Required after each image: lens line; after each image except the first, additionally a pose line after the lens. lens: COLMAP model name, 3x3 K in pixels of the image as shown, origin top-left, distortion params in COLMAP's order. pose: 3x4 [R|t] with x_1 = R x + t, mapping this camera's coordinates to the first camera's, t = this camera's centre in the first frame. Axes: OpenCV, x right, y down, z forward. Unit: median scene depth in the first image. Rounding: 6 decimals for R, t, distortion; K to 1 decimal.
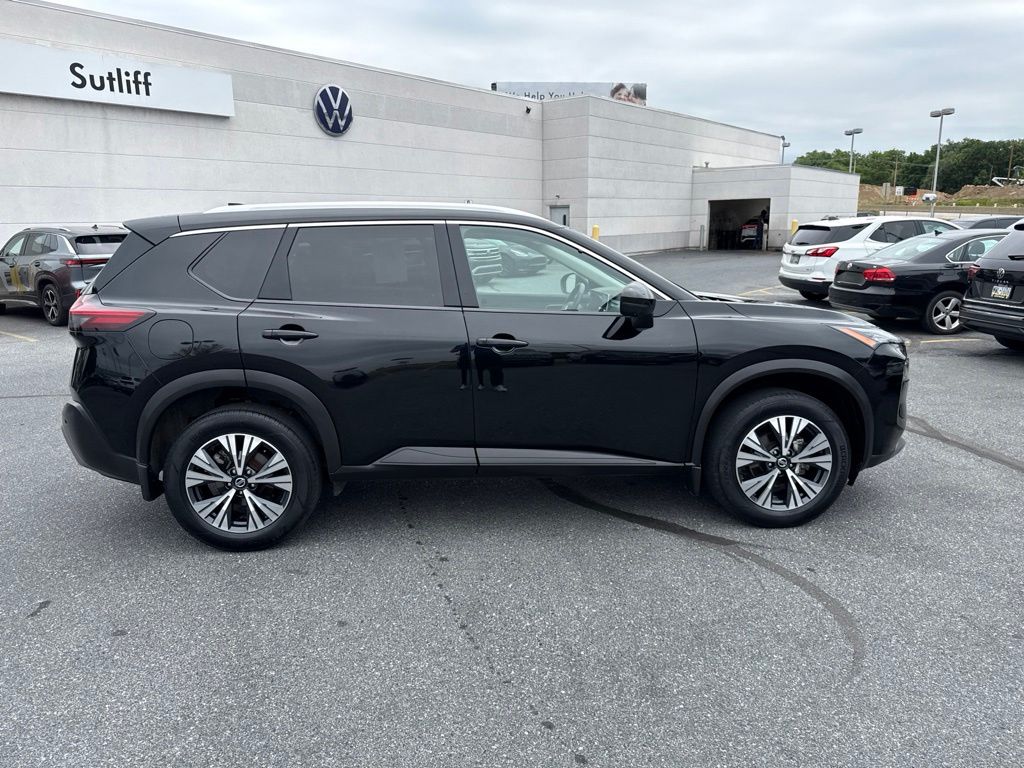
lens RADIAL K [[723.4, 0, 508.0], [0, 723.4, 383.3], [0, 0, 1]] dist [0.032805, -0.043540]
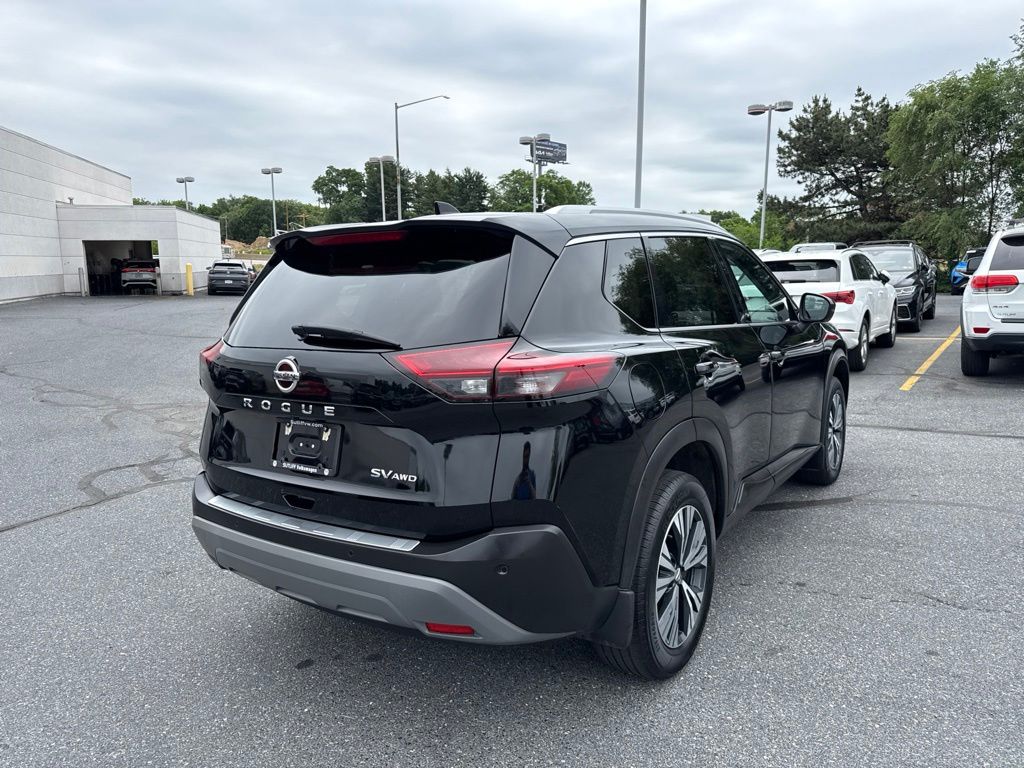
lens RADIAL K [[723.4, 0, 509.0], [0, 723.4, 376.3], [0, 0, 1]] dist [0.032805, -0.043540]
pose [[0.623509, -0.109413, 0.774122, -0.228245], [0.164546, 0.986345, 0.006877, -0.021234], [-0.764305, 0.123091, 0.632999, 0.141960]]
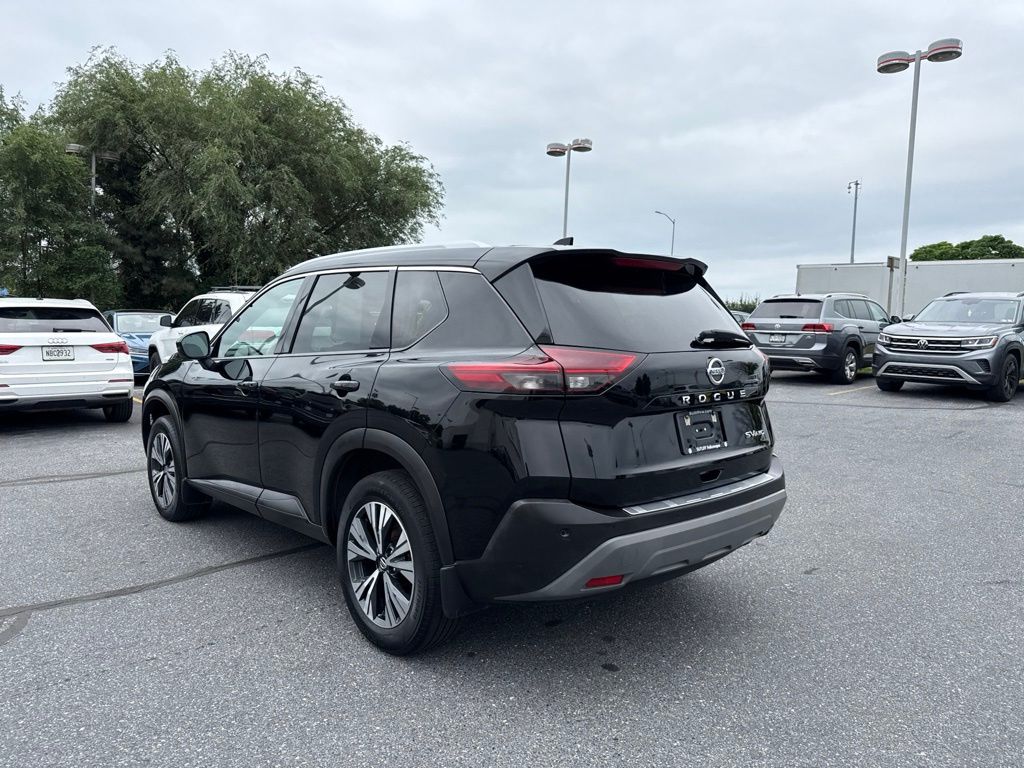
lens RADIAL K [[723.4, 0, 510.1], [0, 723.4, 385.5], [0, 0, 1]] dist [0.032805, -0.043540]
pose [[-0.614238, -0.048563, 0.787625, -0.252899], [0.147388, 0.973480, 0.174965, -0.061615], [-0.775234, 0.223557, -0.590791, 0.404021]]
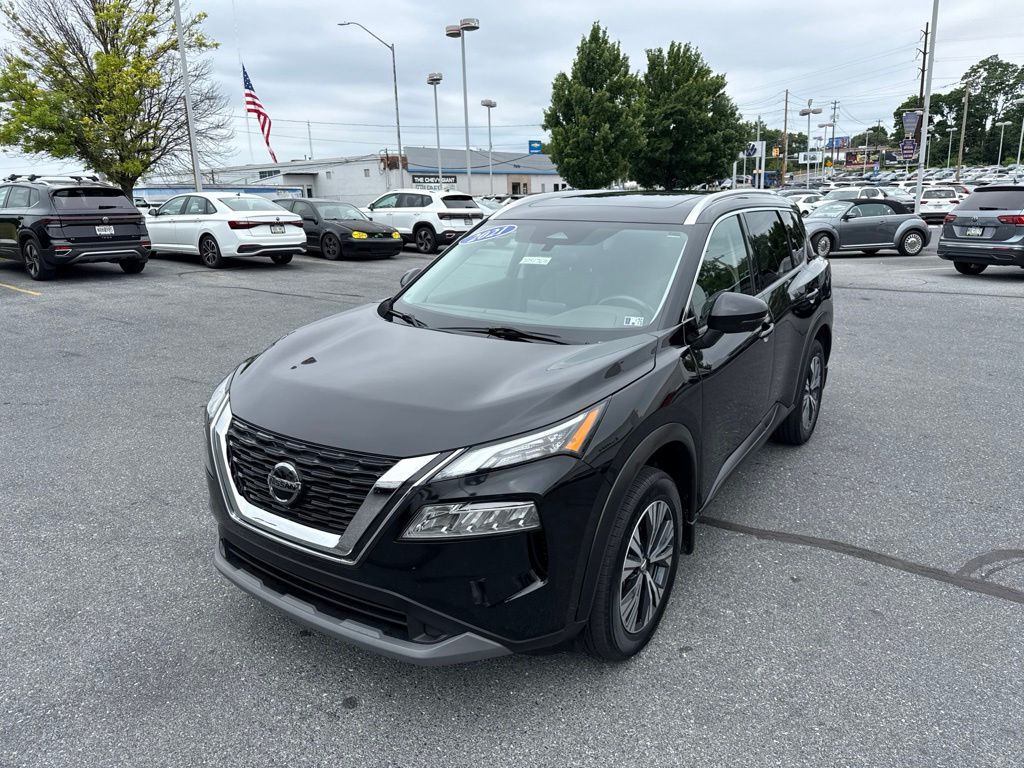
lens RADIAL K [[723.4, 0, 510.3], [0, 723.4, 381.0], [0, 0, 1]] dist [0.032805, -0.043540]
pose [[-0.616747, 0.225814, -0.754076, 0.221022], [-0.129411, 0.915847, 0.380101, -0.095977], [0.776451, 0.332013, -0.535623, 0.395947]]
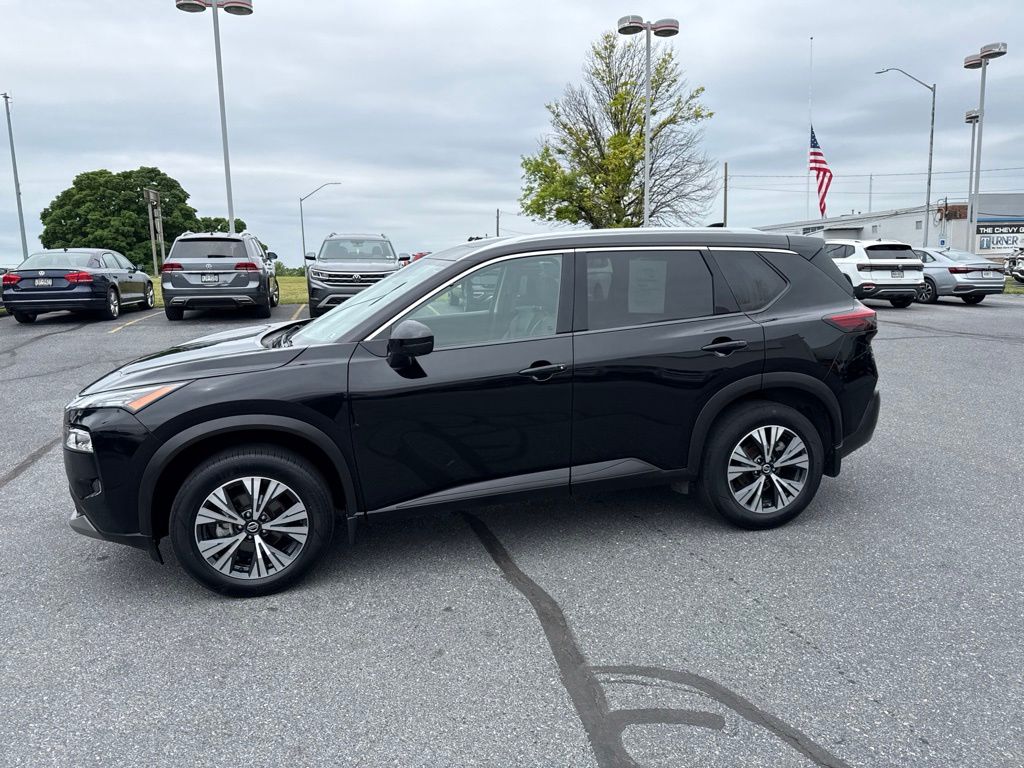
lens RADIAL K [[723.4, 0, 506.0], [0, 723.4, 382.5], [0, 0, 1]] dist [0.032805, -0.043540]
pose [[-0.985119, 0.069512, -0.157190, 0.037618], [0.008746, 0.933654, 0.358068, -0.110144], [0.171651, 0.351365, -0.920369, 0.537809]]
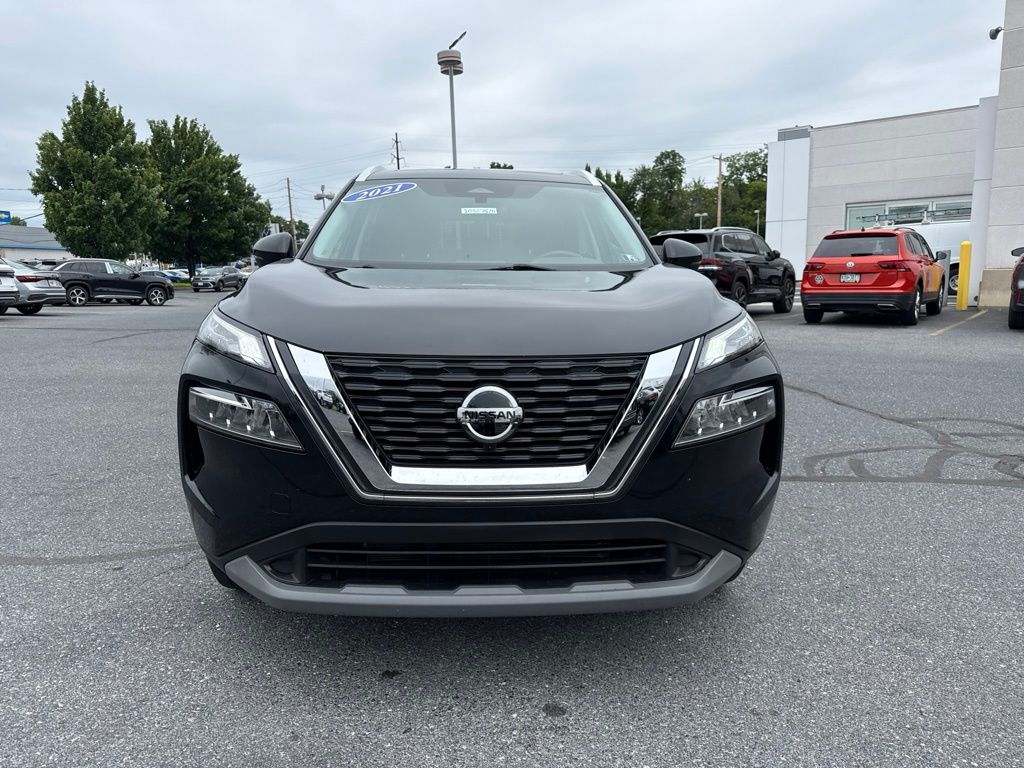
lens RADIAL K [[723.4, 0, 506.2], [0, 723.4, 392.4], [0, 0, 1]] dist [0.032805, -0.043540]
pose [[-0.024310, 0.183807, -0.982662, 0.247051], [-0.189534, 0.964277, 0.185057, -0.037580], [0.981573, 0.190746, 0.011396, 0.287510]]
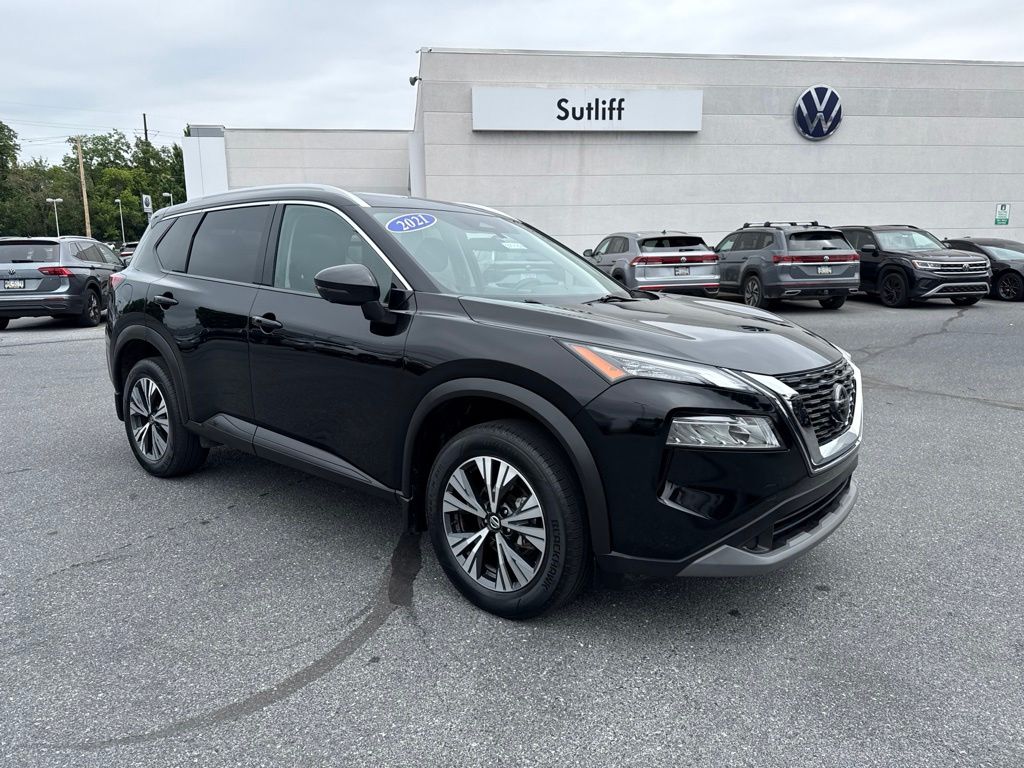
lens RADIAL K [[723.4, 0, 506.4], [0, 723.4, 382.9], [0, 0, 1]] dist [0.032805, -0.043540]
pose [[0.719536, 0.133370, -0.681528, 0.200303], [-0.149832, 0.988086, 0.035173, -0.012845], [0.678099, 0.076806, 0.730946, 0.110858]]
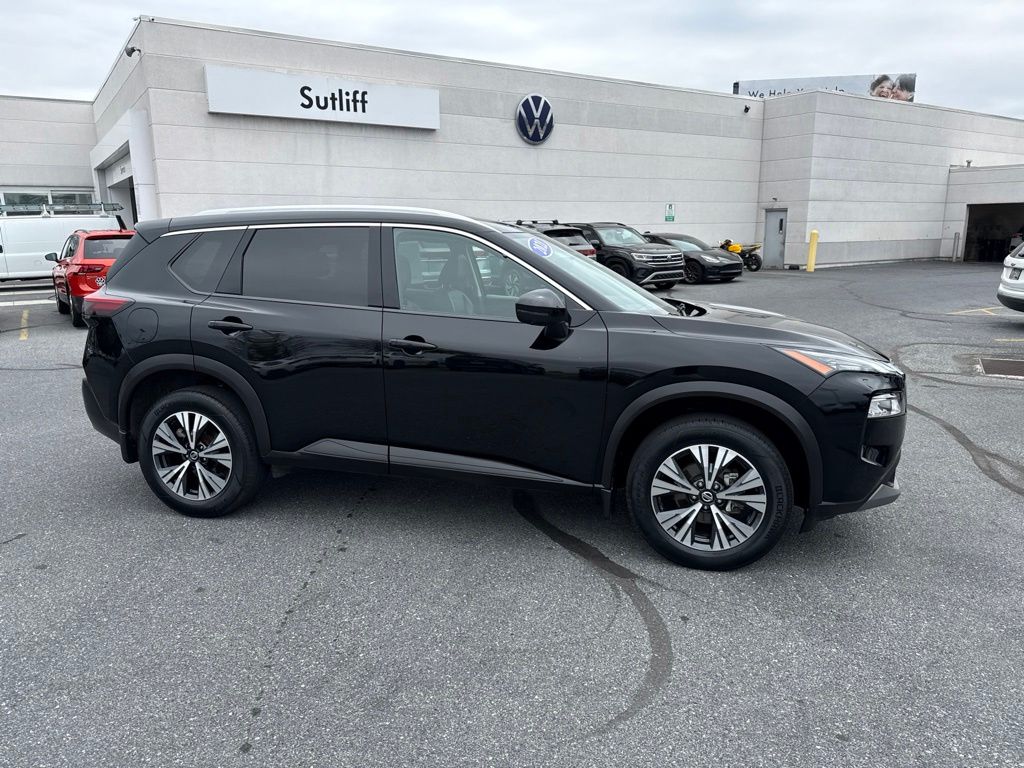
lens RADIAL K [[723.4, 0, 506.8], [0, 723.4, 388.4], [0, 0, 1]] dist [0.032805, -0.043540]
pose [[0.947147, 0.075069, -0.311893, 0.096400], [-0.075280, 0.997097, 0.011382, -0.003614], [0.311842, 0.012699, 0.950049, 0.017787]]
